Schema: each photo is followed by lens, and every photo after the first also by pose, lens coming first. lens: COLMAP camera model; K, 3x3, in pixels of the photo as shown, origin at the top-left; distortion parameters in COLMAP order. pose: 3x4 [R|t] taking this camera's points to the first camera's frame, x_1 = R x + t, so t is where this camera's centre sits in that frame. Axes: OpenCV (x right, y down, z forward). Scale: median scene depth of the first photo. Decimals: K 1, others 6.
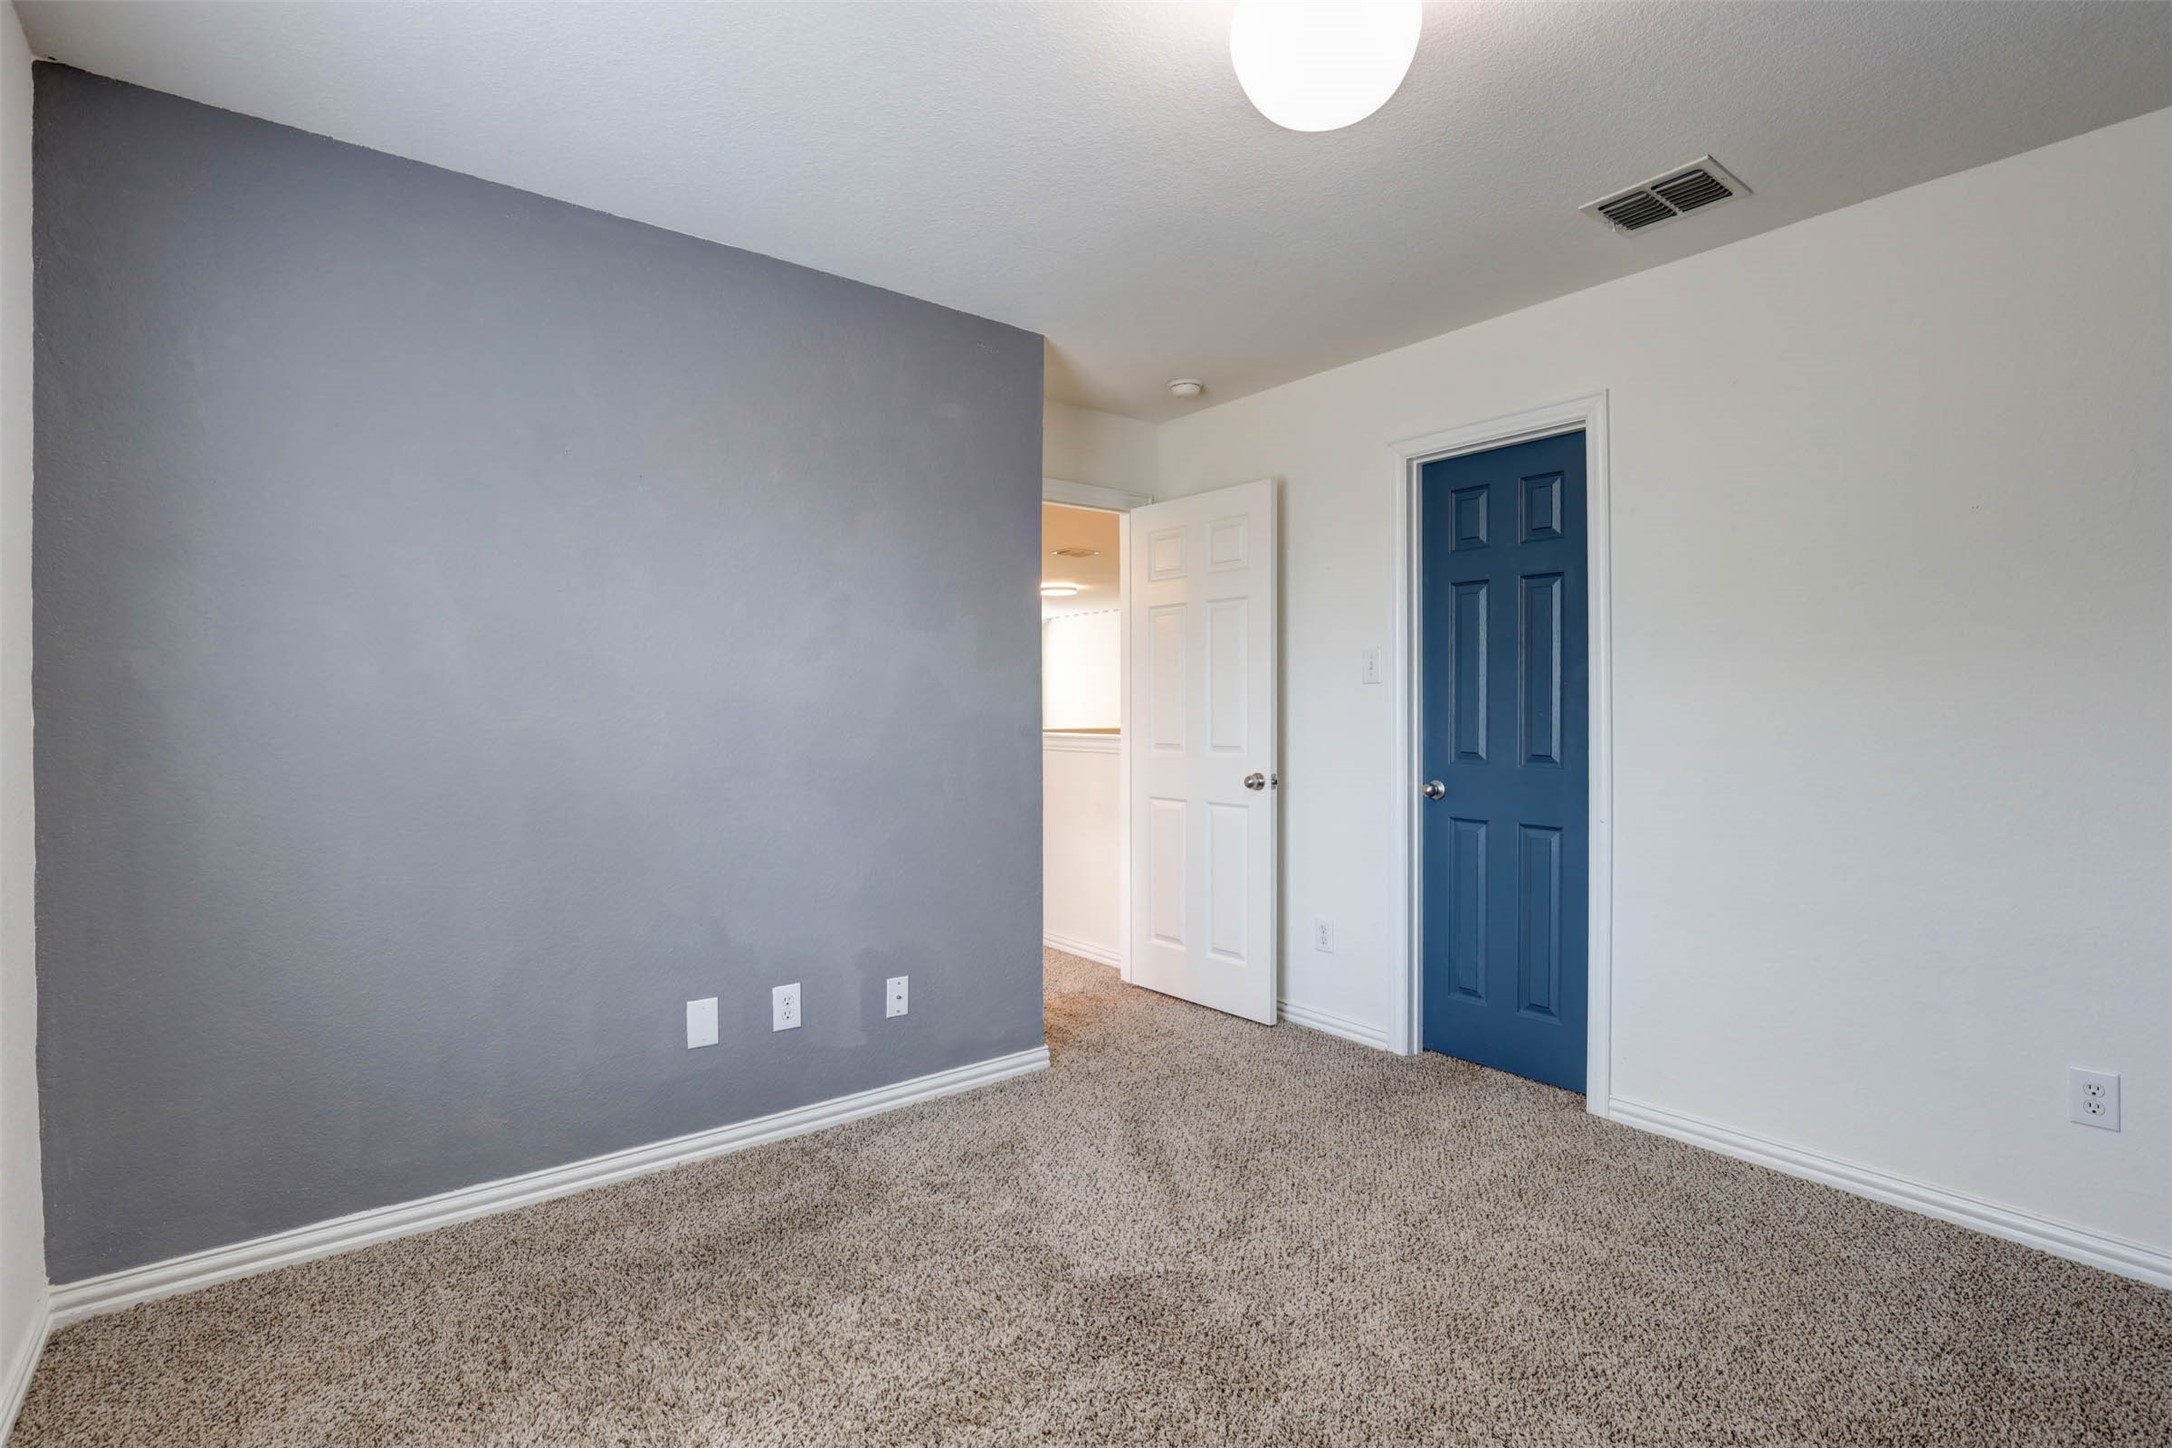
lens RADIAL K [[1022.8, 0, 1086.0], [0, 1022.8, 724.0], [0, 0, 1]] dist [-0.001763, -0.000237]
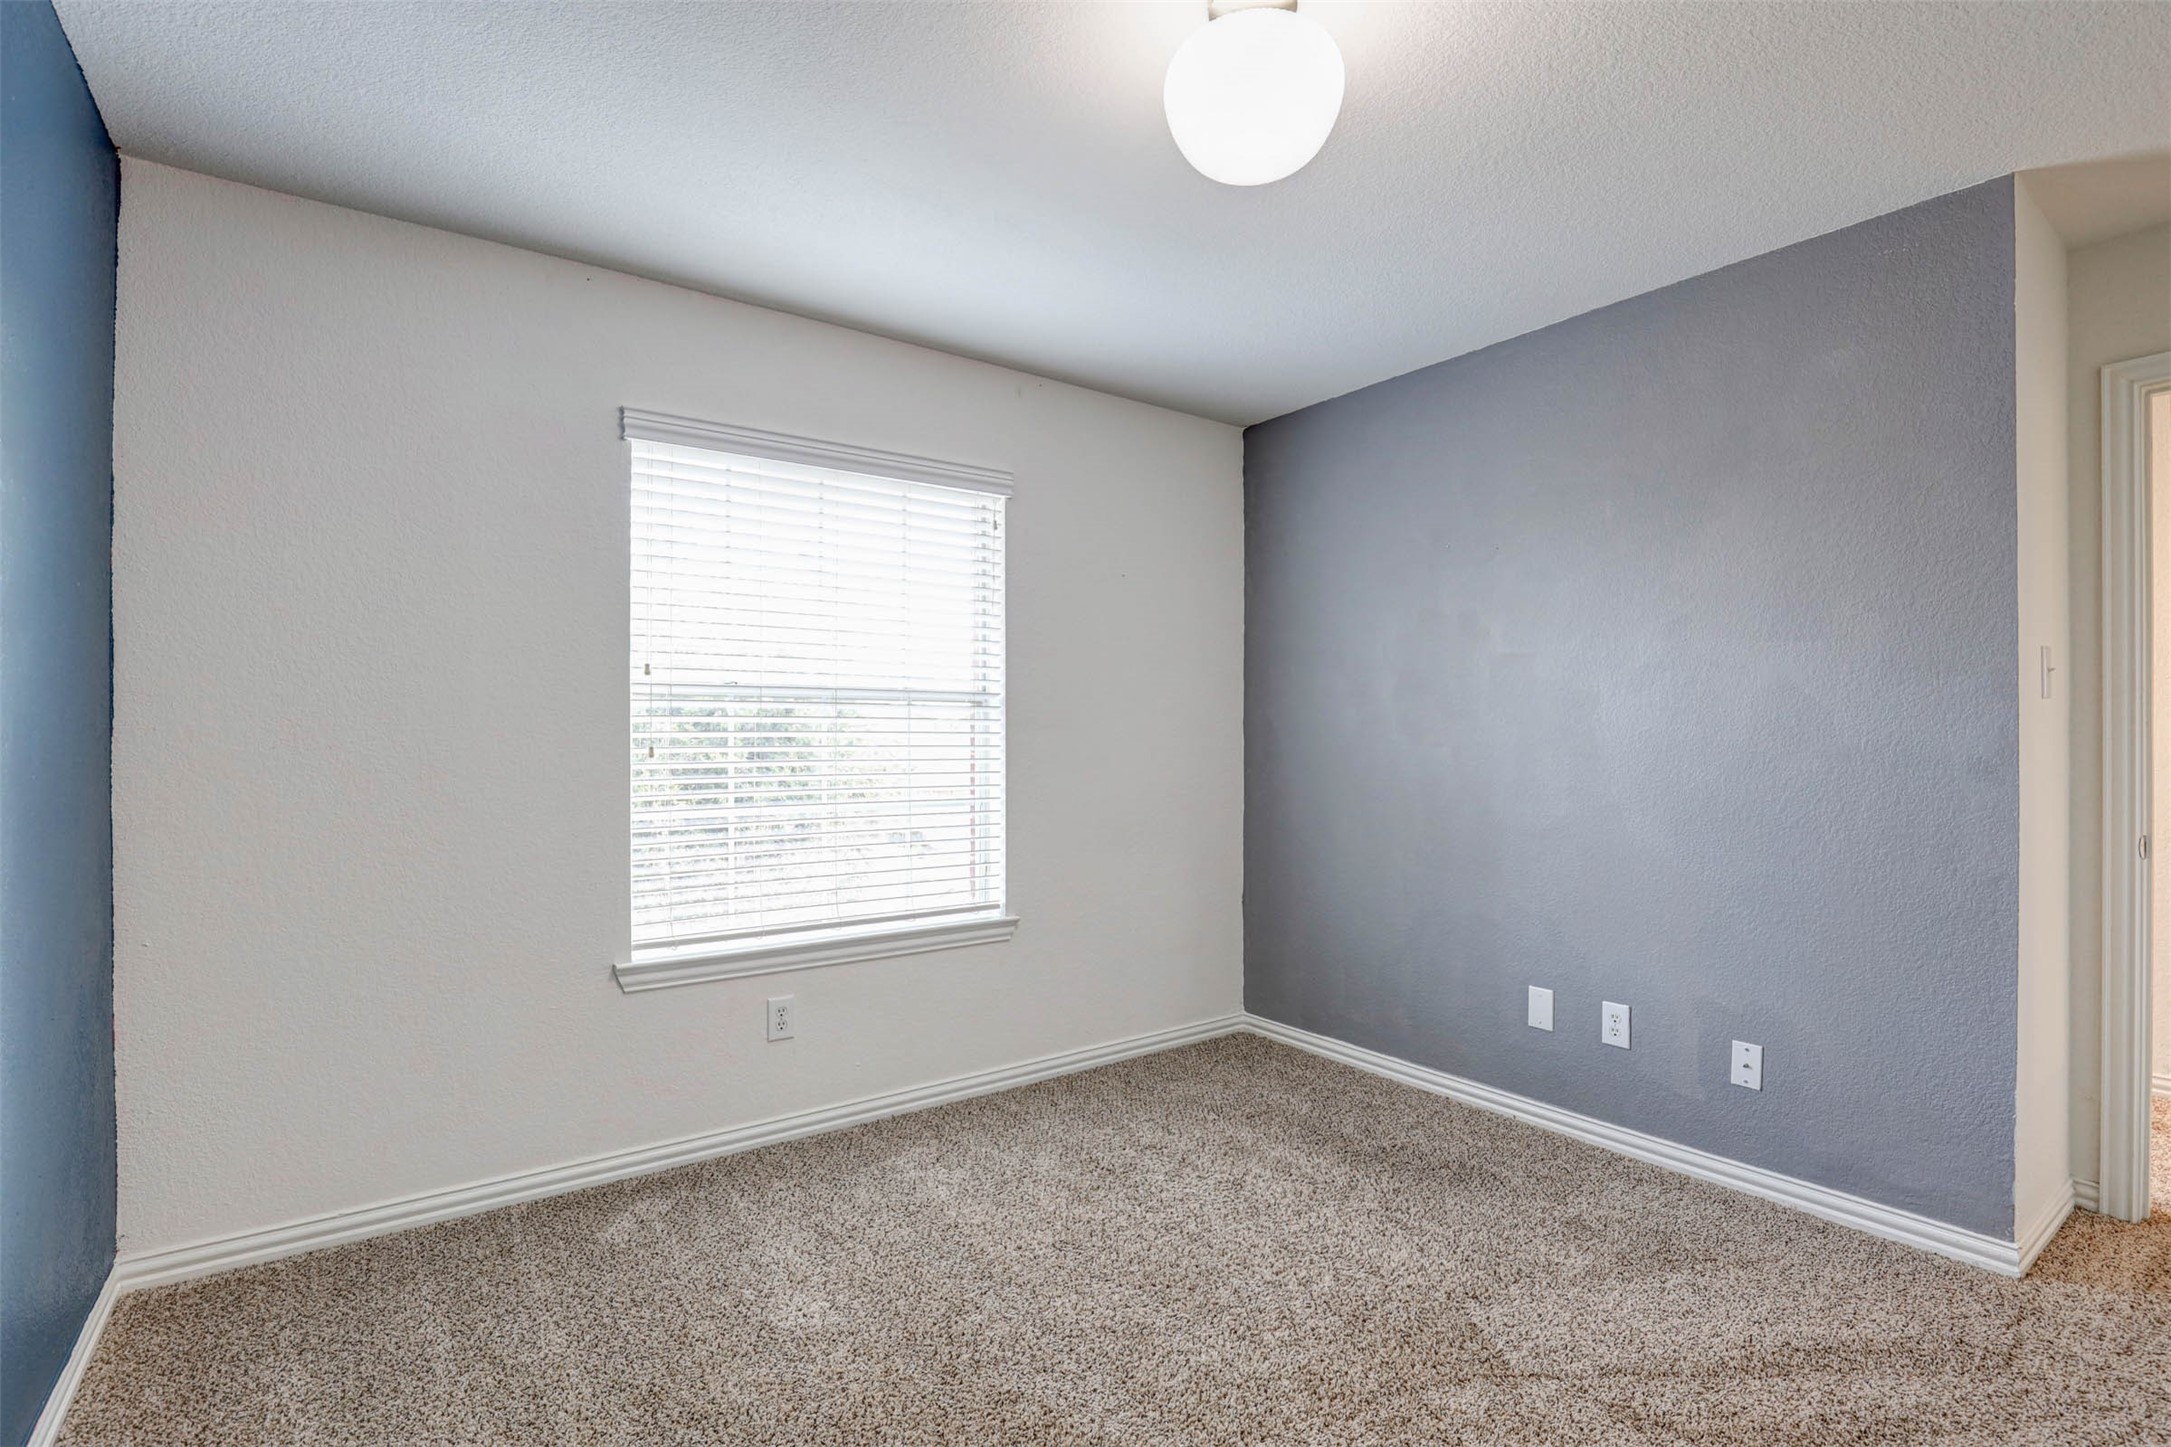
lens RADIAL K [[1001.7, 0, 1078.6], [0, 1001.7, 734.9], [0, 0, 1]] dist [-0.000204, 0.000087]
pose [[-0.007640, 0.004564, -0.999960, 0.752875], [-0.007825, 0.999959, 0.004624, -0.016065], [0.999940, 0.007860, -0.007604, 0.486316]]
